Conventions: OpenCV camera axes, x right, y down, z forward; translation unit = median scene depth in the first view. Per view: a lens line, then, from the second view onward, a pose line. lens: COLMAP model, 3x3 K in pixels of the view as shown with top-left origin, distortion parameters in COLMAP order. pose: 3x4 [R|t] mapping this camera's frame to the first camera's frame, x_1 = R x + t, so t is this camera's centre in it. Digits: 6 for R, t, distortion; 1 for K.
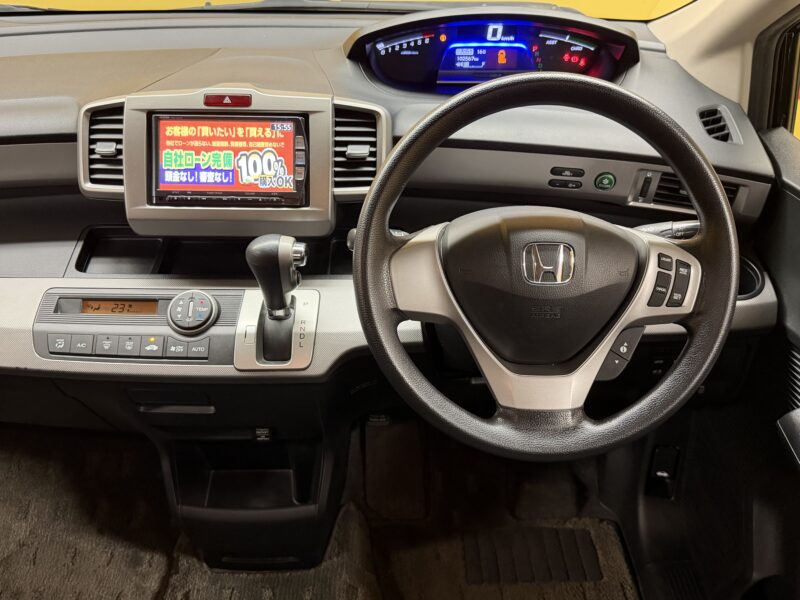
lens RADIAL K [[695.9, 0, 400.0], [0, 695.9, 300.0], [0, 0, 1]] dist [0.043687, -0.010235]
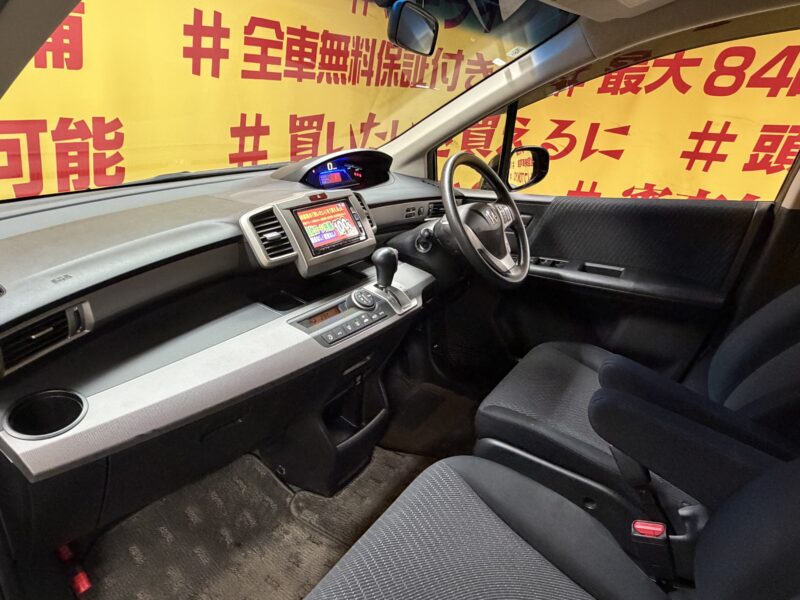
lens RADIAL K [[474.5, 0, 400.0], [0, 474.5, 300.0], [0, 0, 1]] dist [-0.002139, -0.000308]
pose [[0.560439, -0.310068, 0.767963, -1.177806], [0.453832, 0.890635, 0.028403, 0.025499], [-0.692781, 0.332608, 0.639865, 0.123635]]
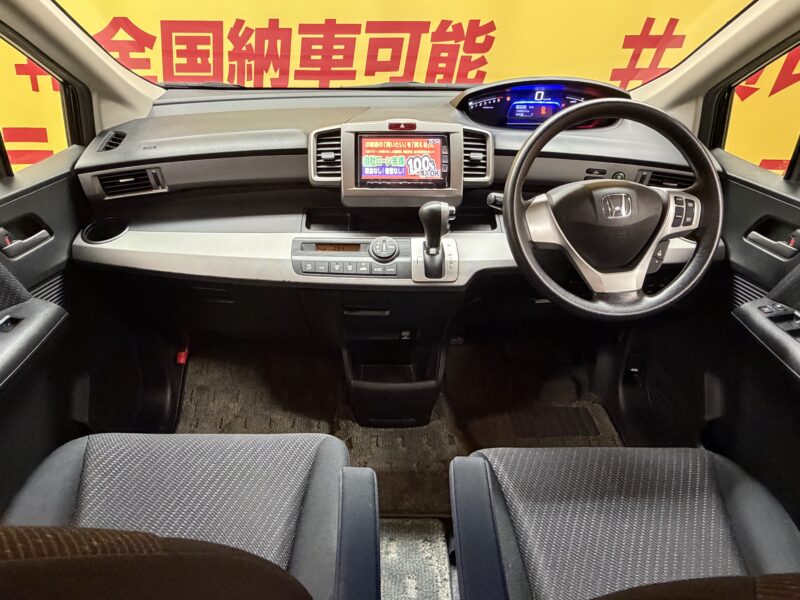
lens RADIAL K [[506.6, 0, 400.0], [0, 506.6, 300.0], [0, 0, 1]] dist [-0.007366, 0.001423]
pose [[0.999747, -0.009698, 0.020273, -0.278205], [0.010696, 0.998707, -0.049703, 0.193983], [-0.019765, 0.049907, 0.998558, -0.198986]]
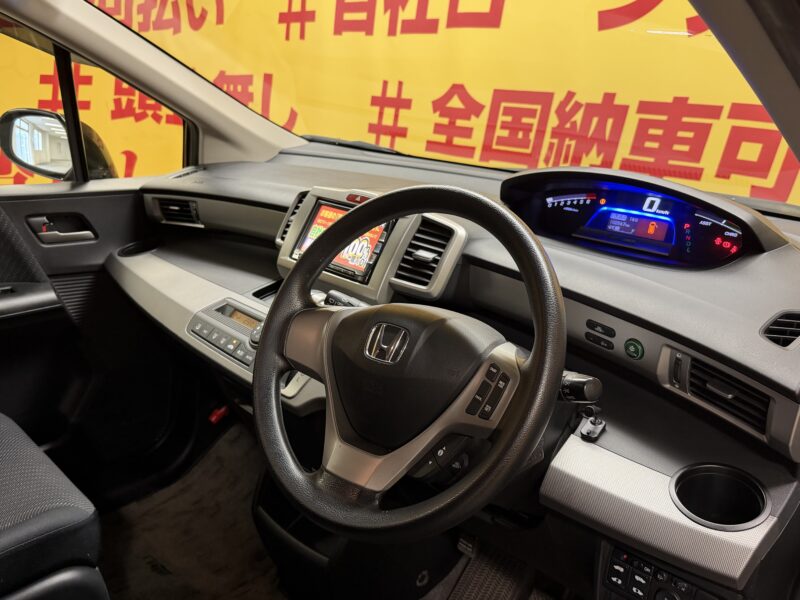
lens RADIAL K [[719.5, 0, 400.0], [0, 719.5, 300.0], [0, 0, 1]] dist [0.011496, -0.006198]
pose [[0.701984, 0.239509, -0.670712, 0.753989], [-0.422498, 0.898189, -0.121456, 0.017225], [0.573336, 0.368635, 0.731706, 0.125550]]
